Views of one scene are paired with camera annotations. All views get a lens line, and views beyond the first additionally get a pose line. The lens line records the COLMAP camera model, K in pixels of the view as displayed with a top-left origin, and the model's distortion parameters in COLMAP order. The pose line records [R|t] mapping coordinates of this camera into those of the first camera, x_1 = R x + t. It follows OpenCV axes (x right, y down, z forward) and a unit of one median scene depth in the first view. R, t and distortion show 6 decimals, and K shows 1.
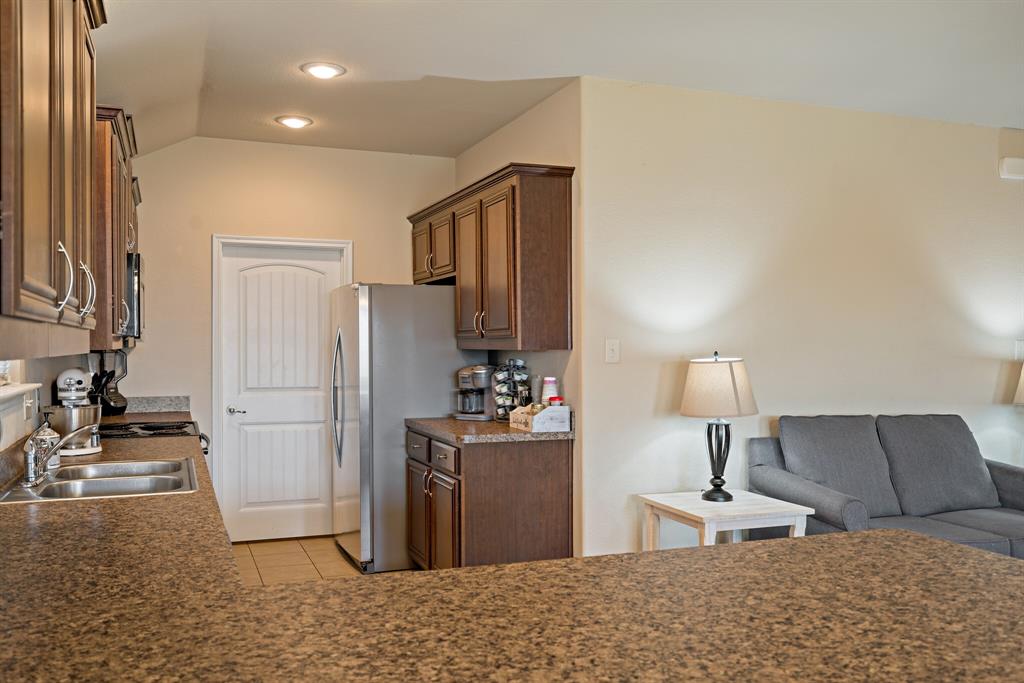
lens RADIAL K [[885.5, 0, 512.0], [0, 885.5, 341.5], [0, 0, 1]] dist [0.013586, 0.002740]
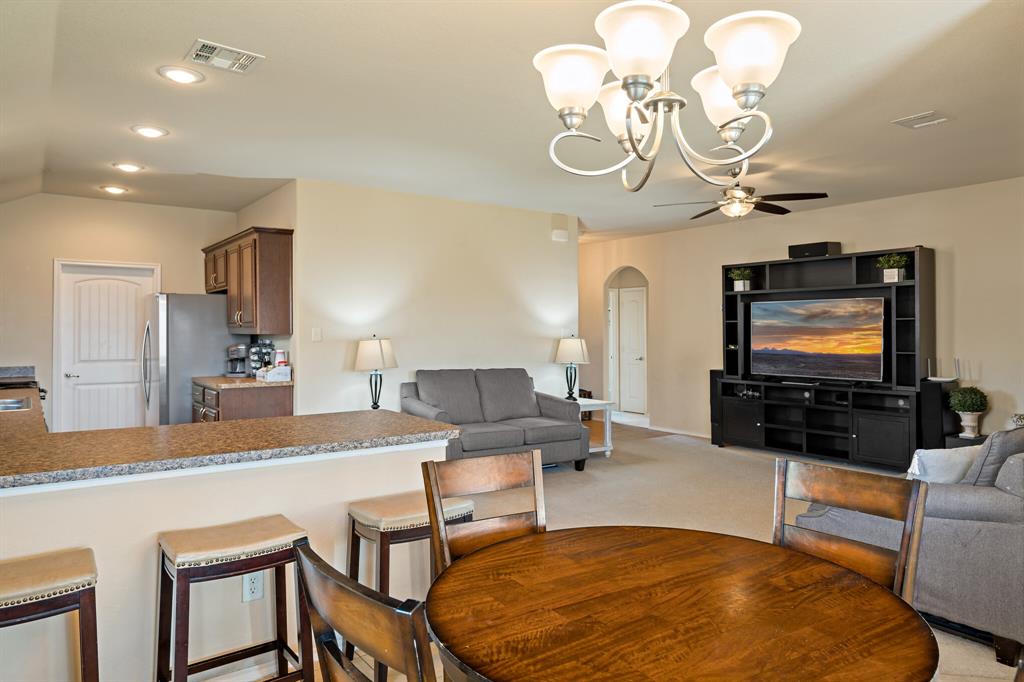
lens RADIAL K [[622.7, 0, 510.5], [0, 622.7, 321.2], [0, 0, 1]] dist [0.002855, -0.000145]
pose [[0.957235, 0.001848, 0.289307, 0.109855], [0.001776, 0.999923, -0.012263, 0.000027], [-0.289307, 0.012253, 0.957158, -0.263066]]
